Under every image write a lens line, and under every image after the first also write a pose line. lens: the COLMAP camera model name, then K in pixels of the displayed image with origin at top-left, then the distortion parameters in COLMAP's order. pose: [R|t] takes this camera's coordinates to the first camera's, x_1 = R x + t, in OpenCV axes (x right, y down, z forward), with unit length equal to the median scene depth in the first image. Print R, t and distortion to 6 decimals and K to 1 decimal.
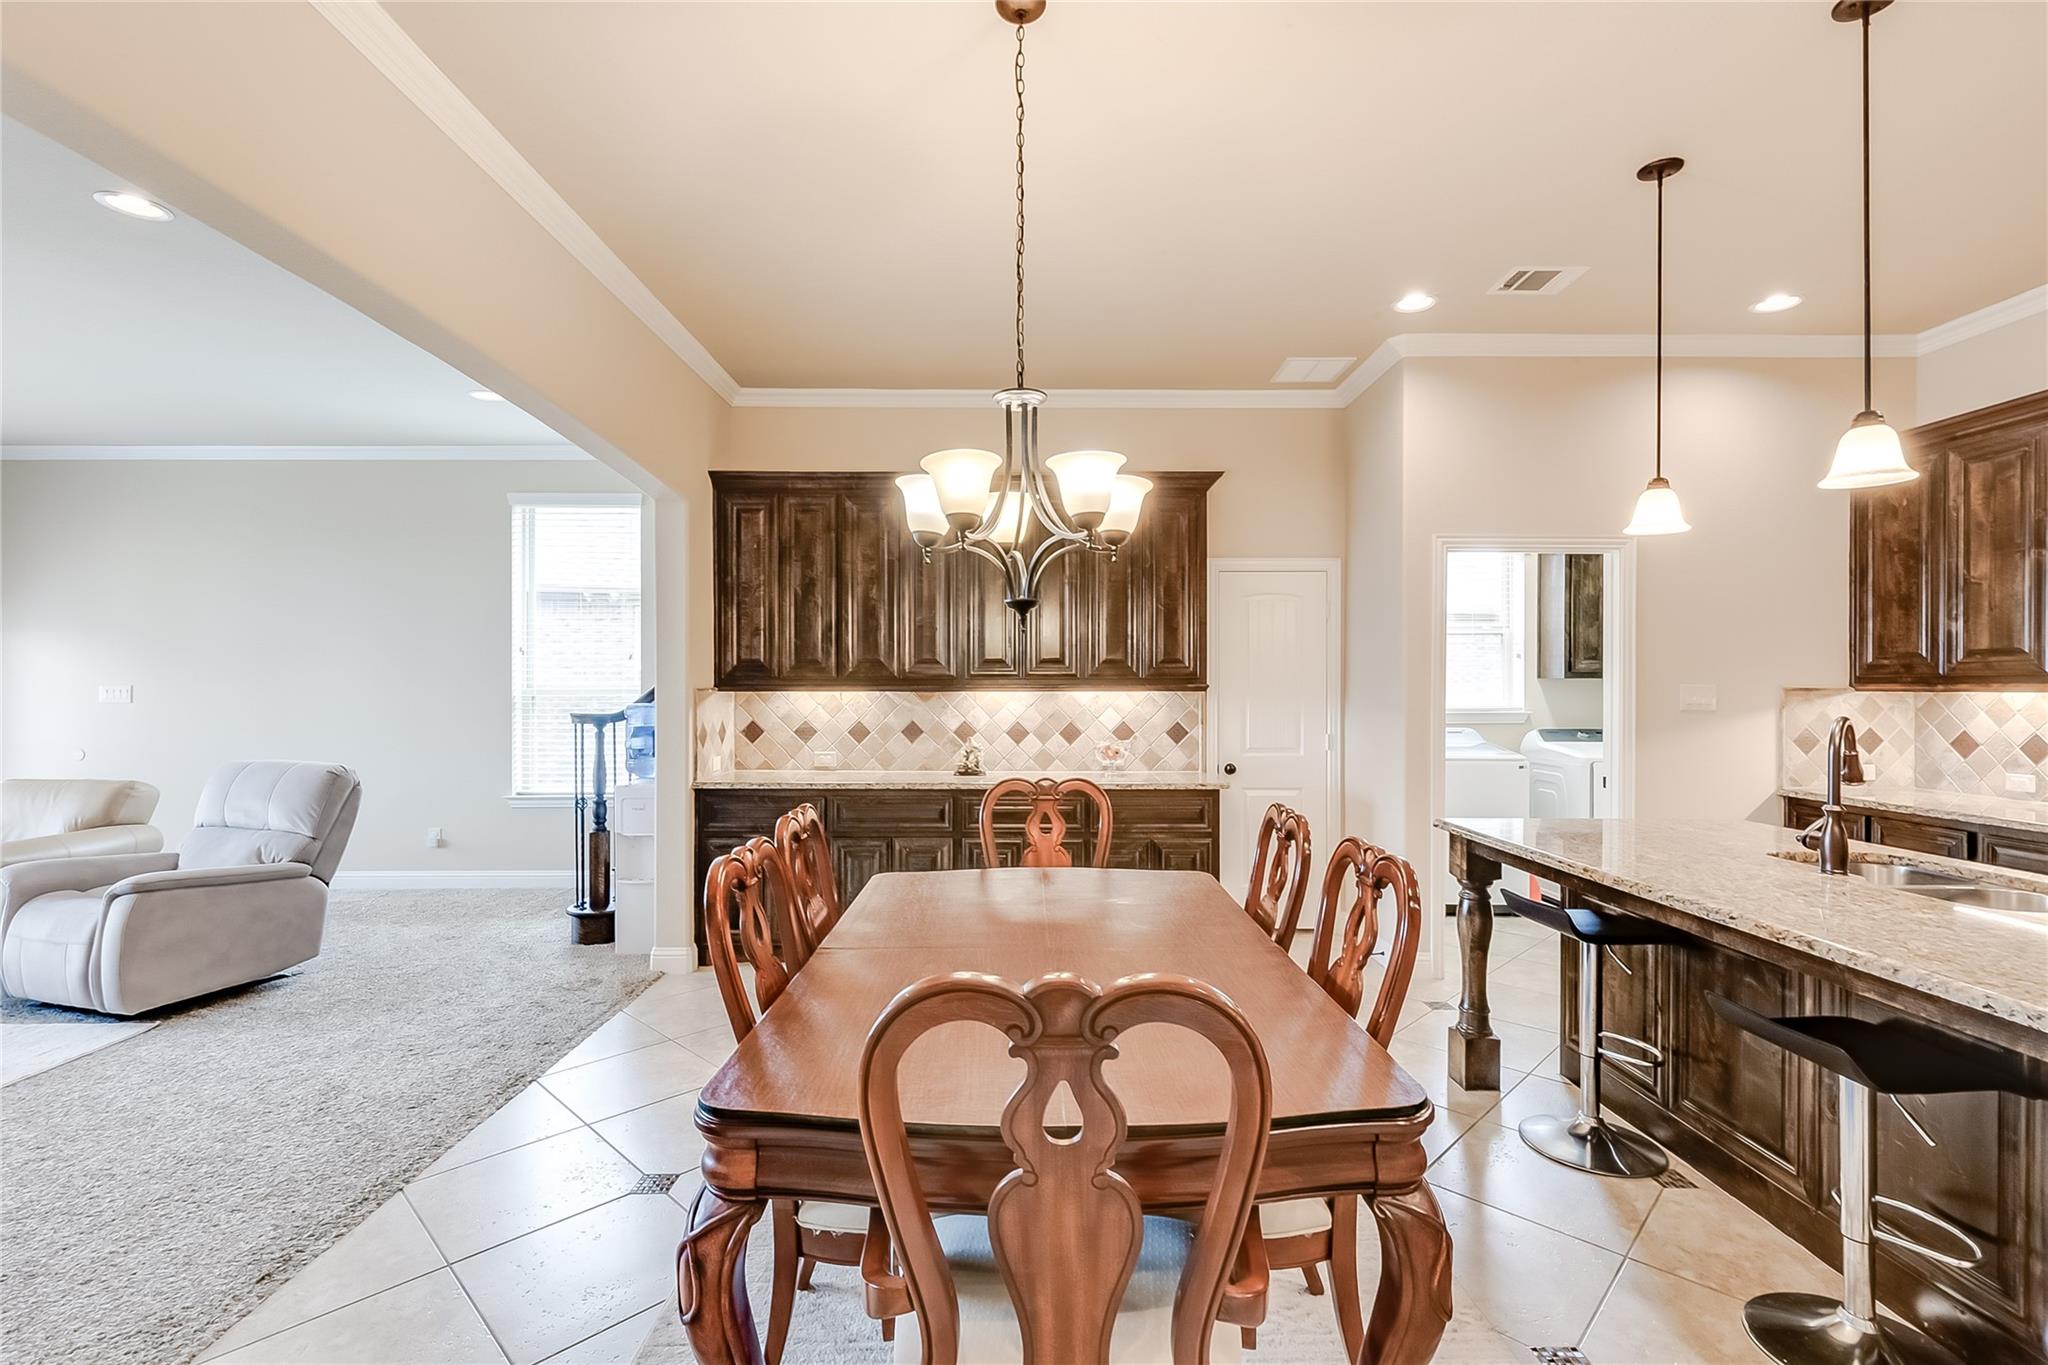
lens RADIAL K [[922.6, 0, 1027.0], [0, 922.6, 688.3], [0, 0, 1]] dist [0.004769, -0.001128]
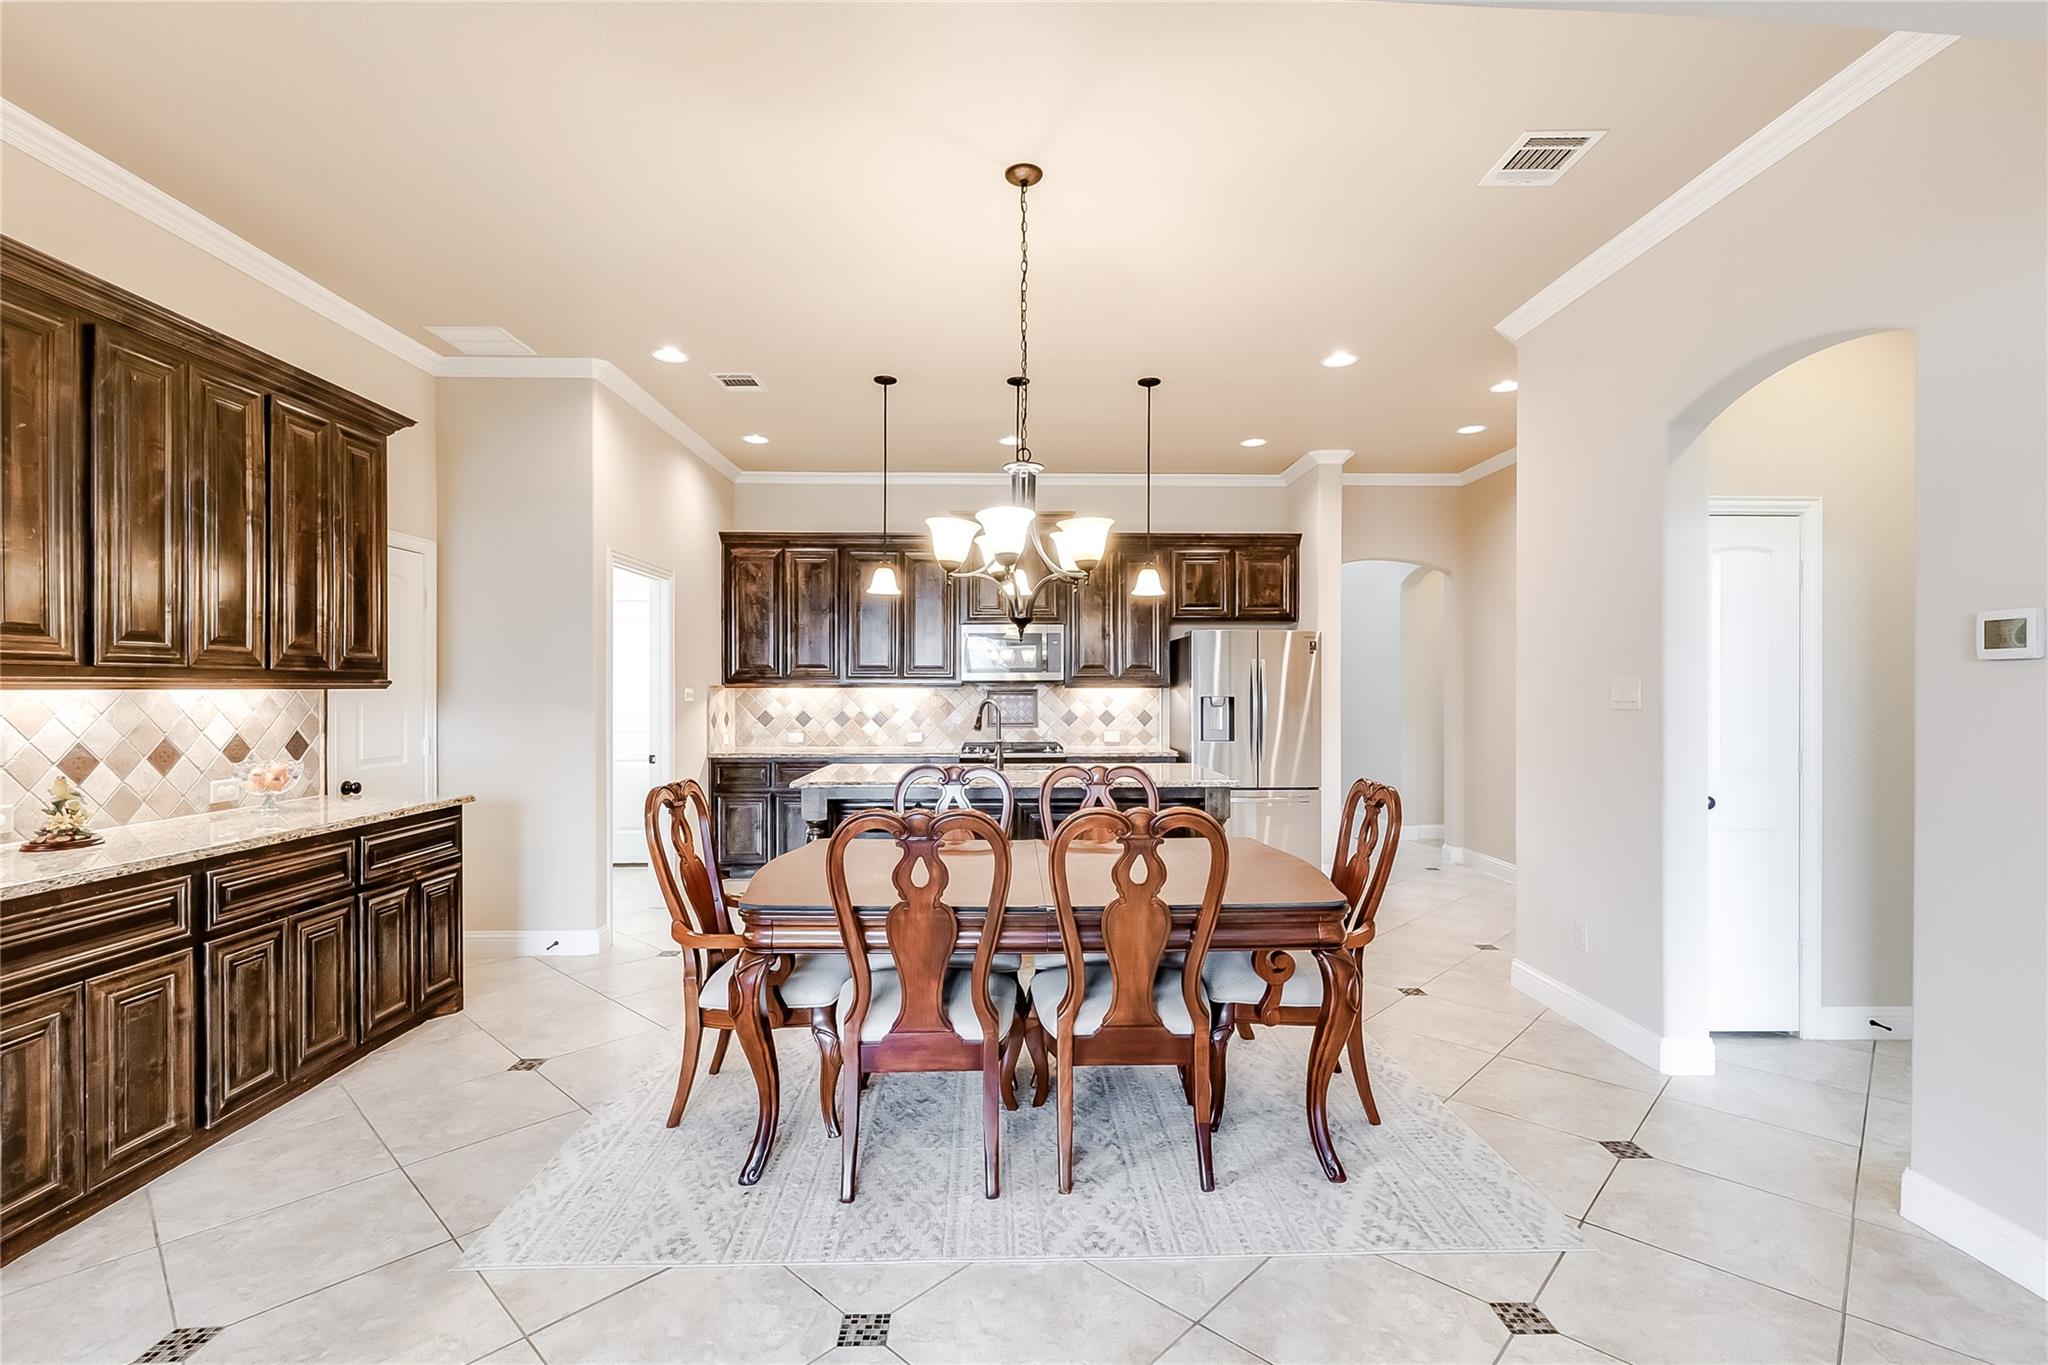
lens RADIAL K [[922.6, 0, 1025.2], [0, 922.6, 690.6], [0, 0, 1]] dist [0.004769, -0.001128]
pose [[-0.019269, -0.002612, 0.999811, -0.684524], [0.001693, 0.999995, 0.002645, 0.004116], [-0.999813, 0.001744, -0.019265, 0.517663]]
